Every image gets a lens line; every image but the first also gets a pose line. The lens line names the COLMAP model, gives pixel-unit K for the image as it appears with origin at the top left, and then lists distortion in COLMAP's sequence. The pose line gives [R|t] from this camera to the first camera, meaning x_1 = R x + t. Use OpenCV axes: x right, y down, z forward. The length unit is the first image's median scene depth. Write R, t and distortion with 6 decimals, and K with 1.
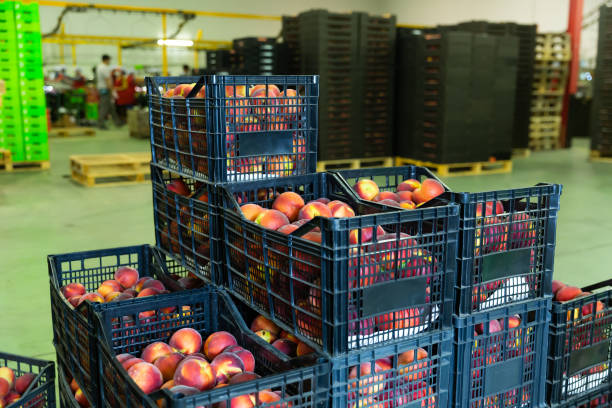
lens RADIAL K [[657.4, 0, 305.9], [0, 657.4, 174.8], [0, 0, 1]] dist [0.002785, 0.005055]
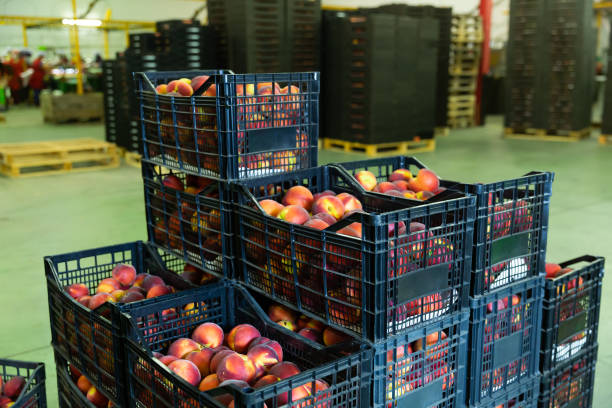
lens RADIAL K [[657.4, 0, 305.9], [0, 657.4, 174.8], [0, 0, 1]] dist [0.002785, 0.005055]
pose [[0.990664, -0.029771, 0.133035, -0.148984], [0.025630, 0.999135, 0.032732, -0.025156], [-0.133894, -0.029016, 0.990571, -0.026569]]
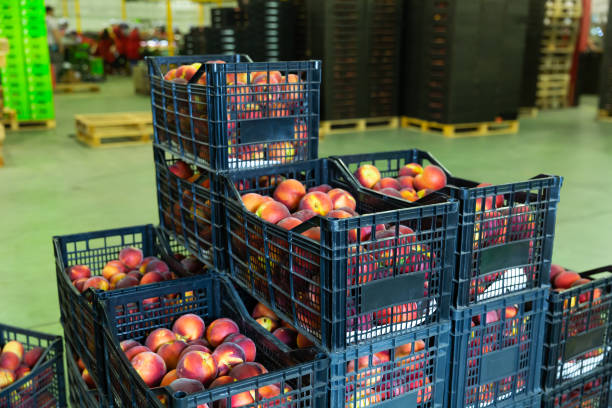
lens RADIAL K [[657.4, 0, 305.9], [0, 657.4, 174.8], [0, 0, 1]] dist [0.002785, 0.005055]
pose [[0.999950, 0.003909, -0.009238, 0.007286], [-0.003237, 0.997427, 0.071613, -0.052653], [0.009494, -0.071579, 0.997390, -0.000635]]
